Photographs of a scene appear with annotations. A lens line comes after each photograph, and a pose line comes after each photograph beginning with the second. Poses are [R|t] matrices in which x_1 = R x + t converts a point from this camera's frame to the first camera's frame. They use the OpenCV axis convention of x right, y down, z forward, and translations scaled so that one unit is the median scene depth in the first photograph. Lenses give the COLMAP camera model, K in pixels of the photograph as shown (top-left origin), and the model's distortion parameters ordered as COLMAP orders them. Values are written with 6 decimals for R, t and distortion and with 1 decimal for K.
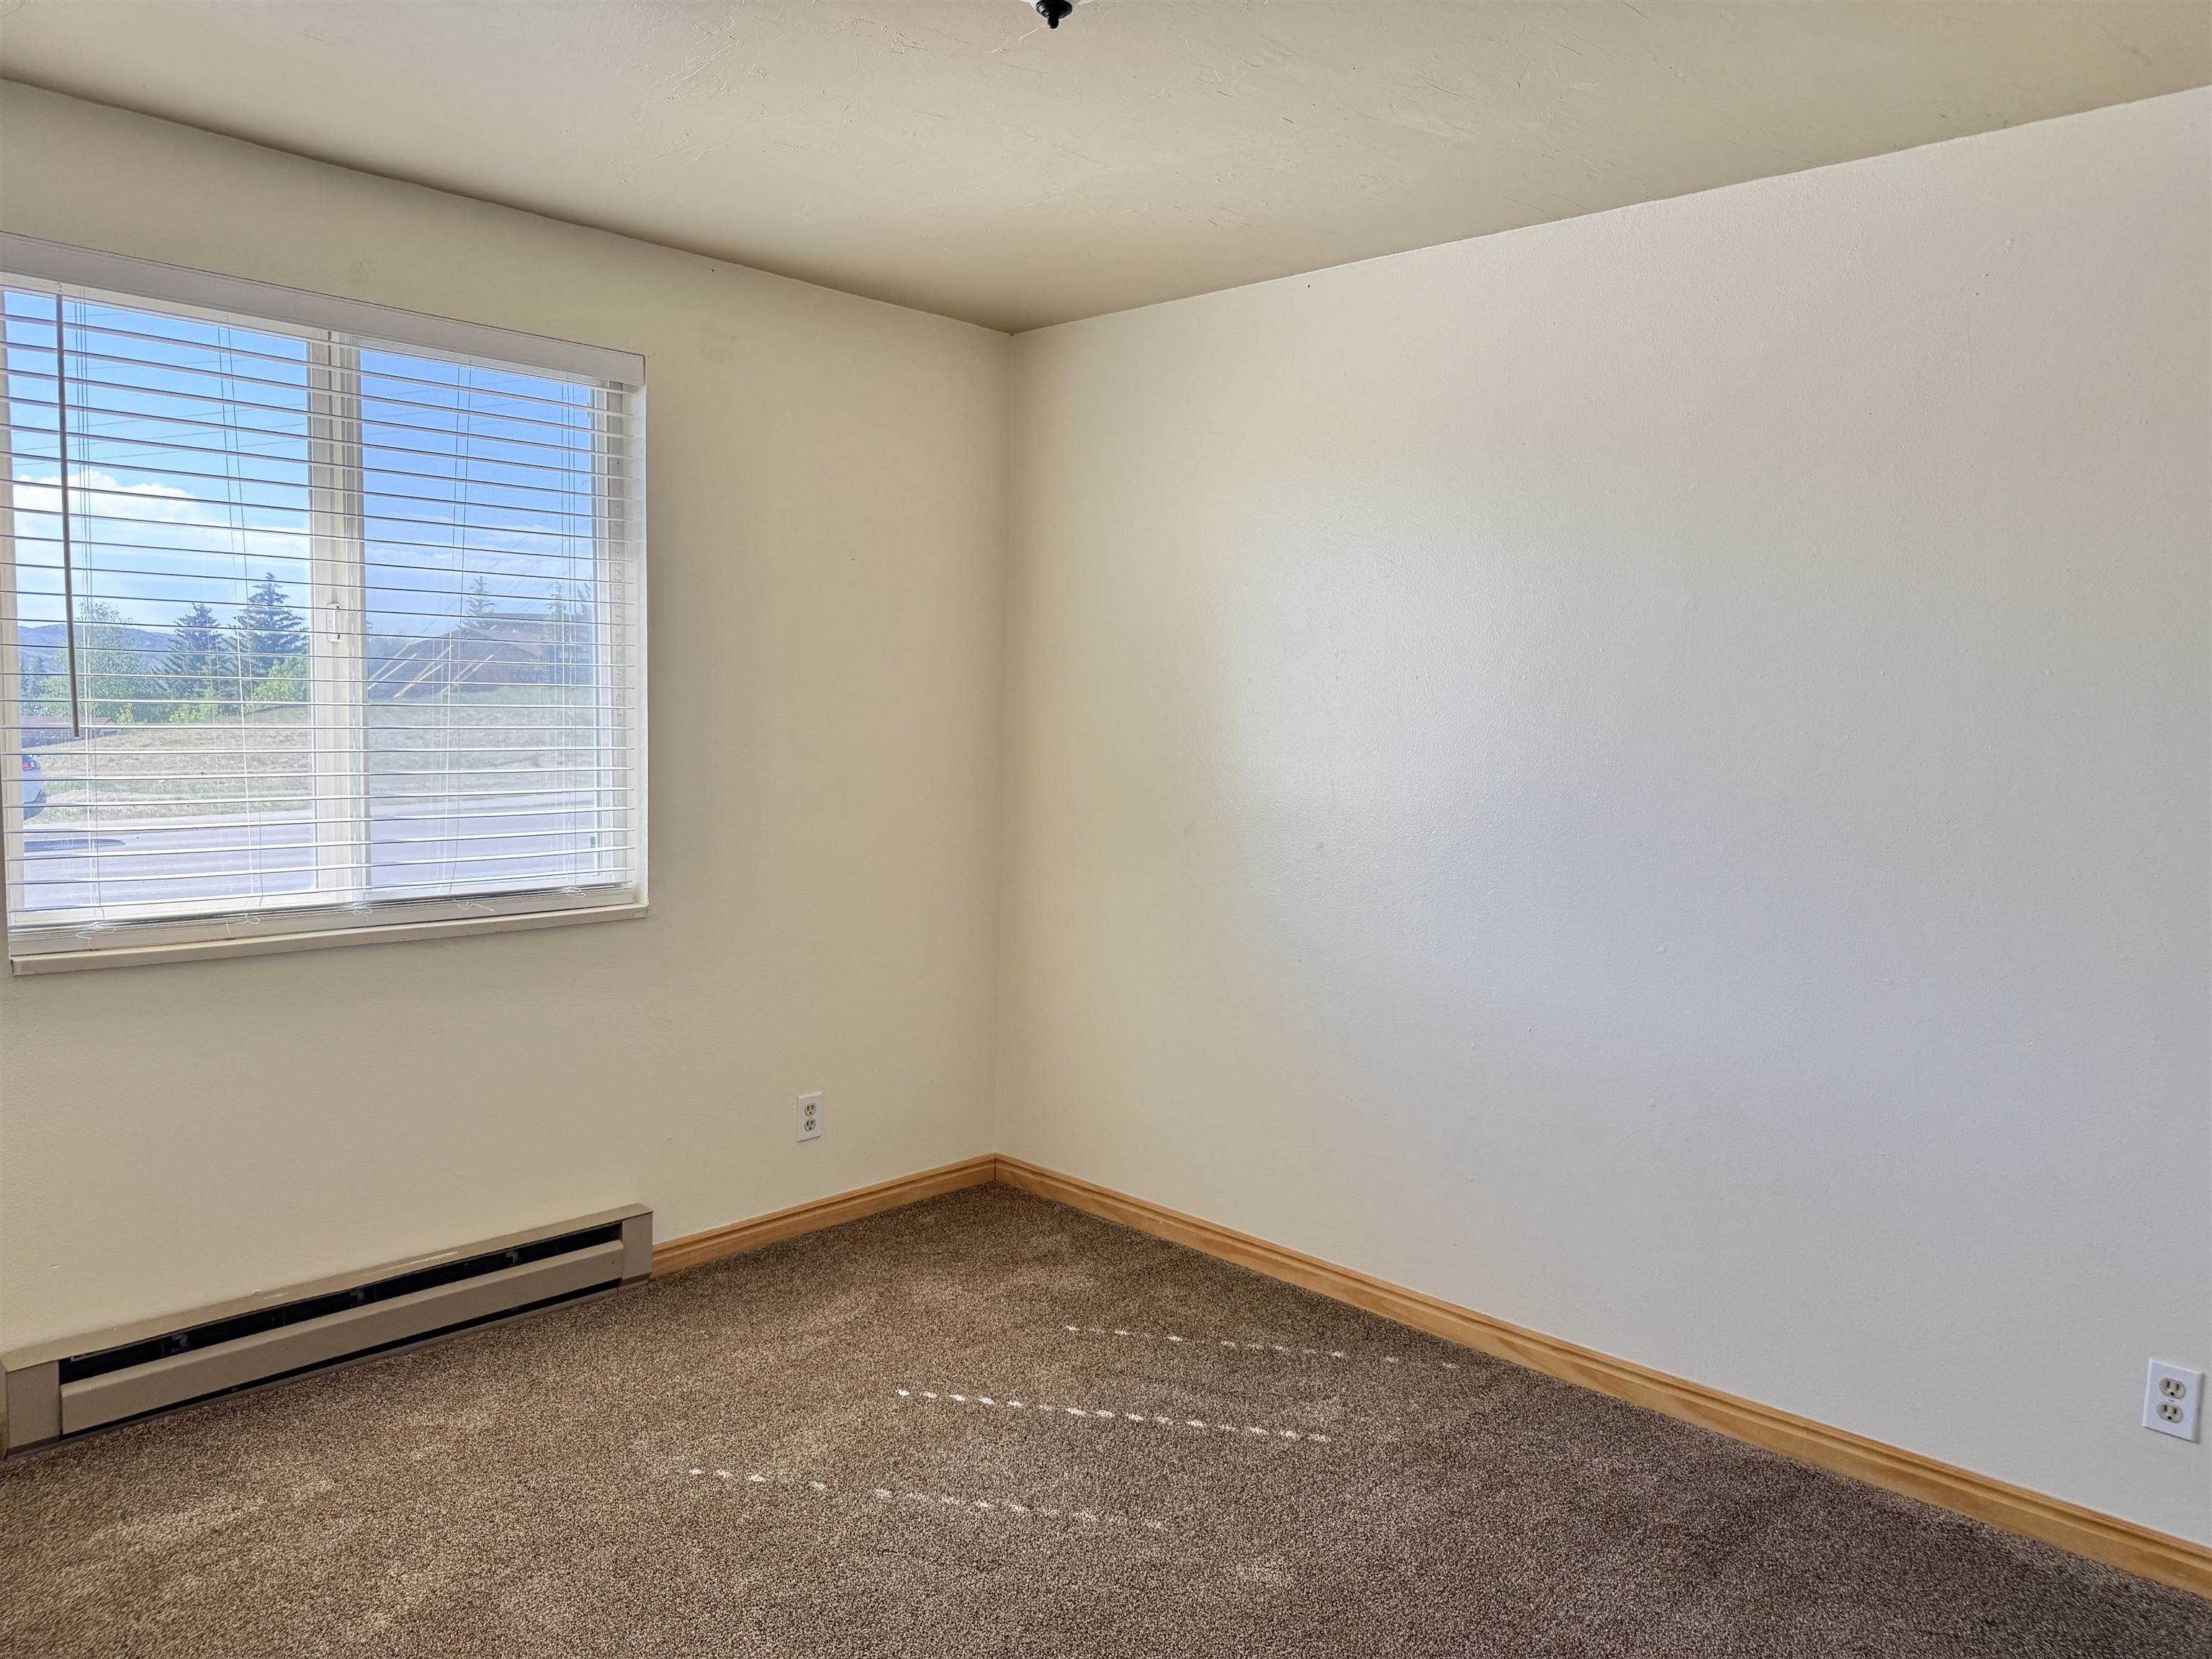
lens RADIAL K [[1559.3, 0, 1108.3], [0, 1559.3, 863.9], [0, 0, 1]] dist [0.020387, -0.030422]
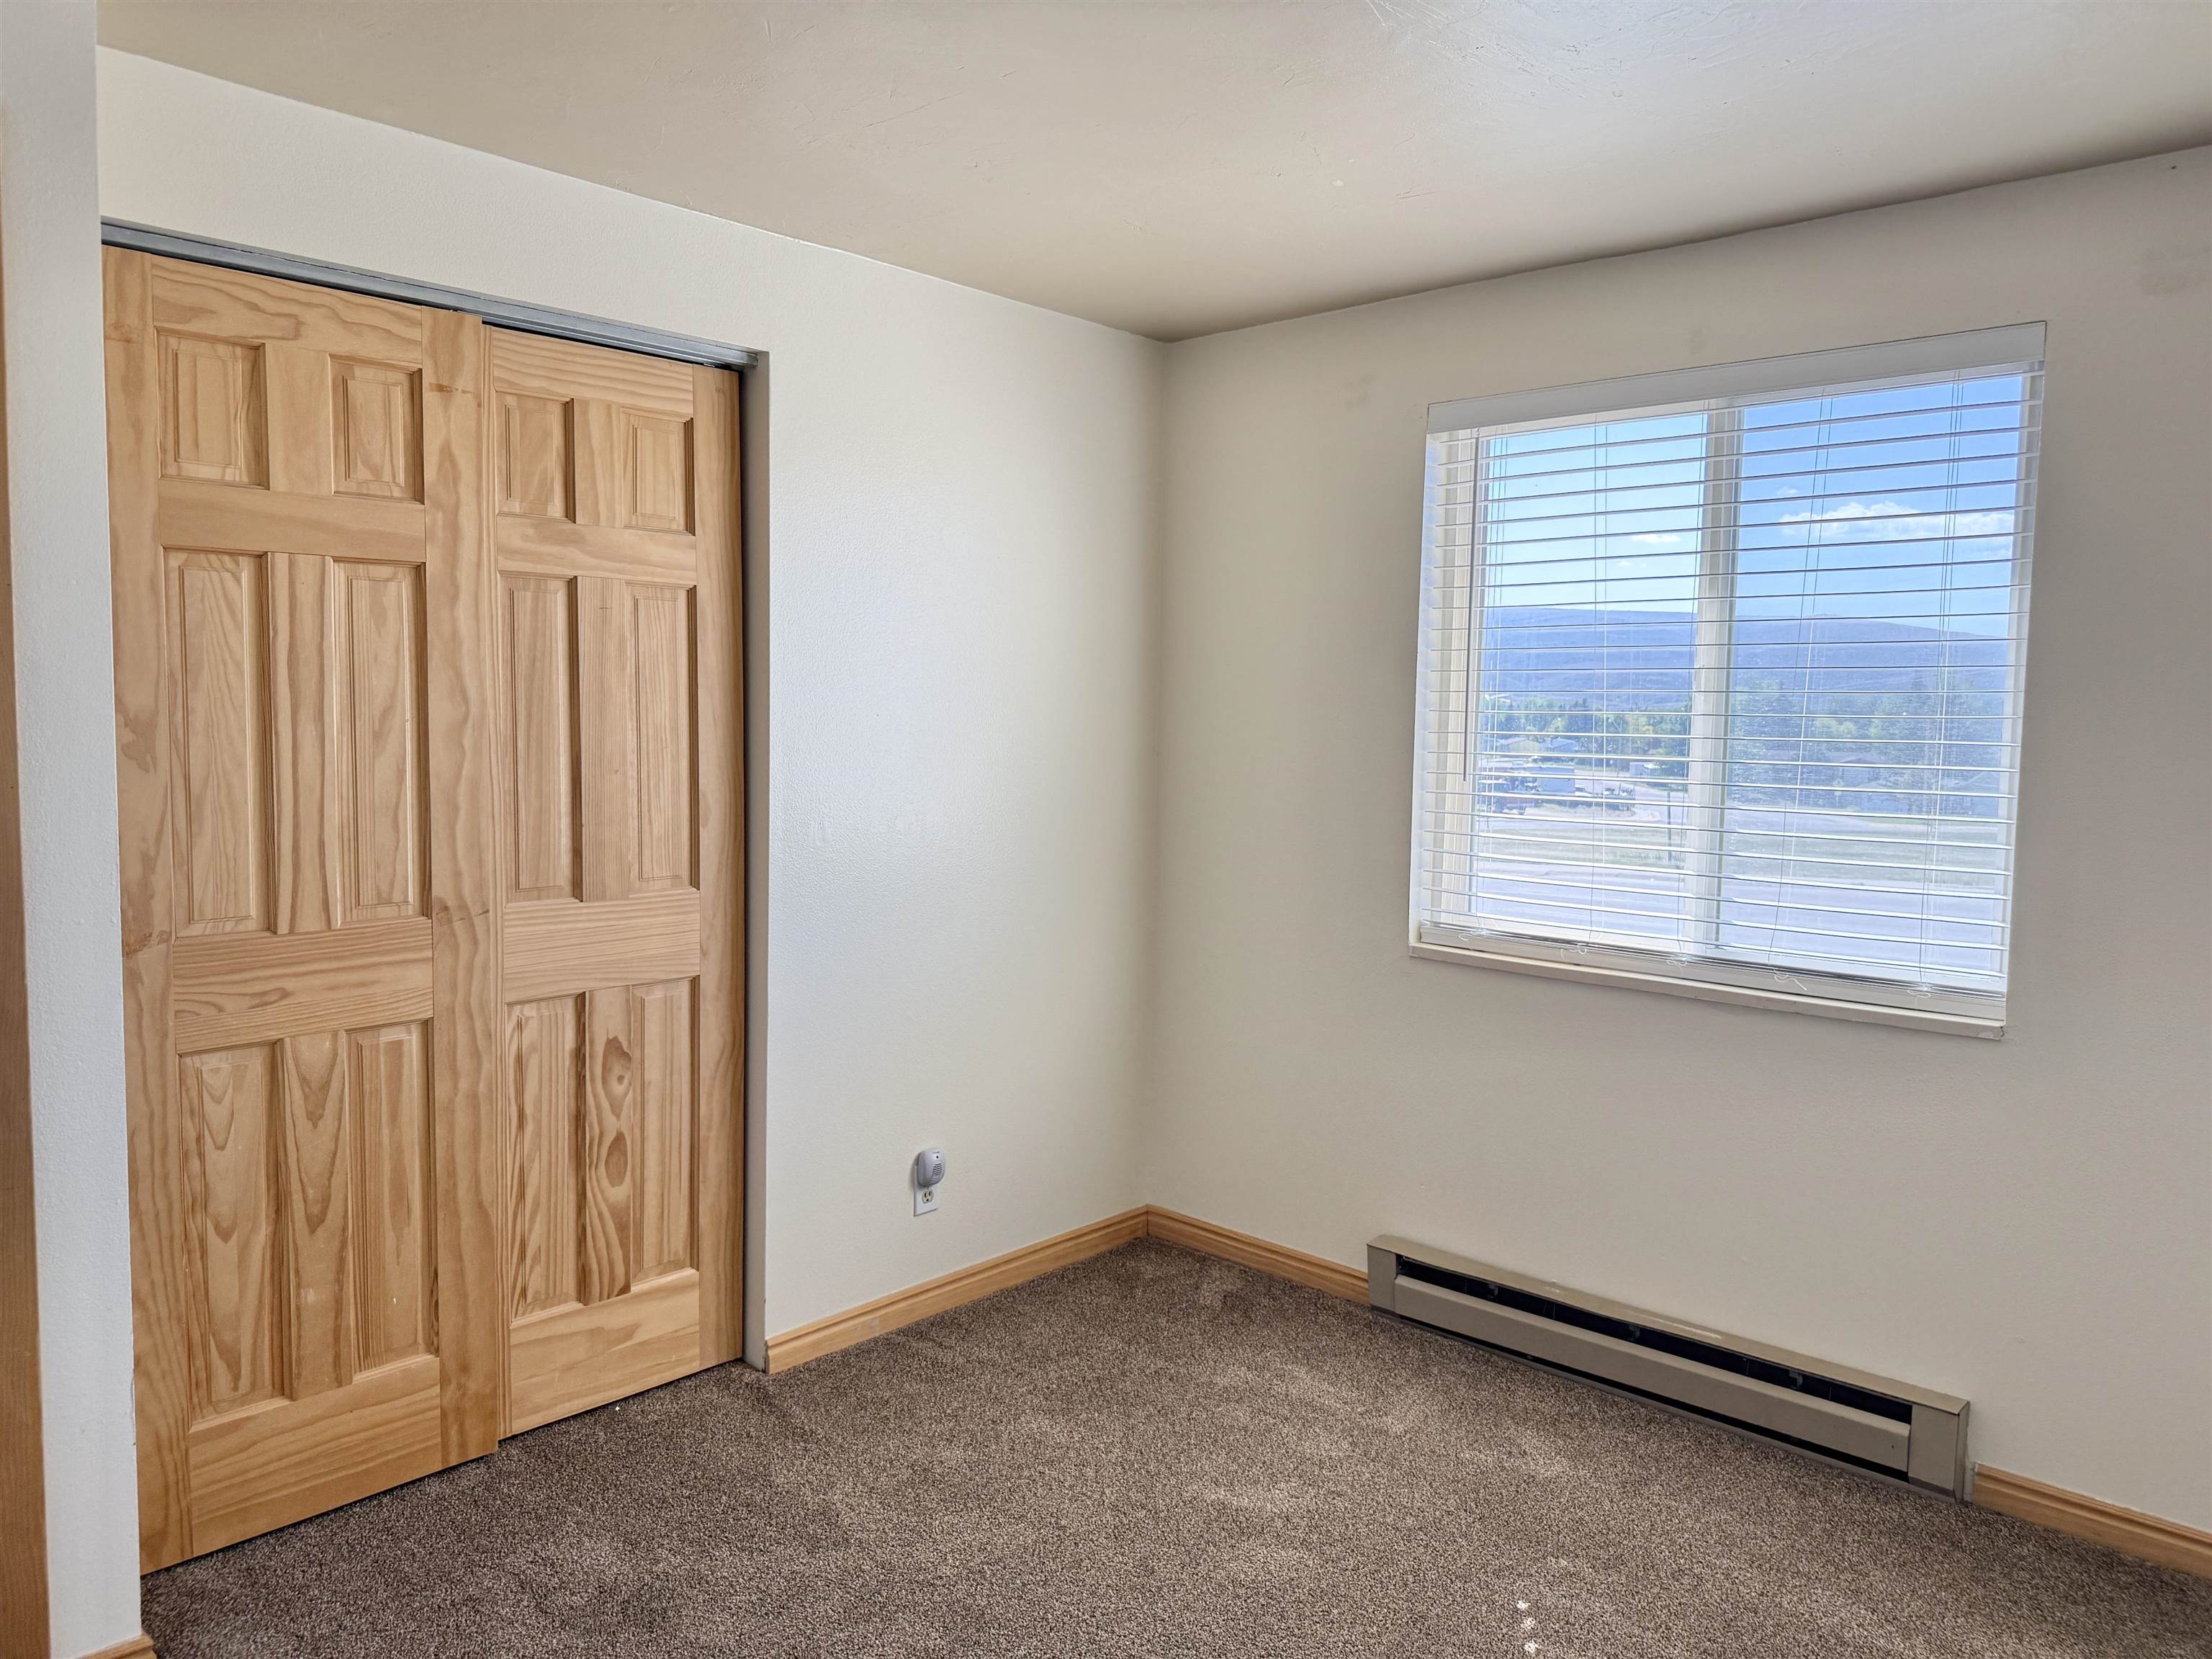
lens RADIAL K [[1564.7, 0, 1106.0], [0, 1564.7, 829.5], [0, 0, 1]] dist [-0.003387, -0.043172]
pose [[-0.004540, 0.053235, -0.998572, 0.545873], [-0.120563, 0.991269, 0.053394, -0.066246], [0.992695, 0.120633, 0.001918, 0.633831]]
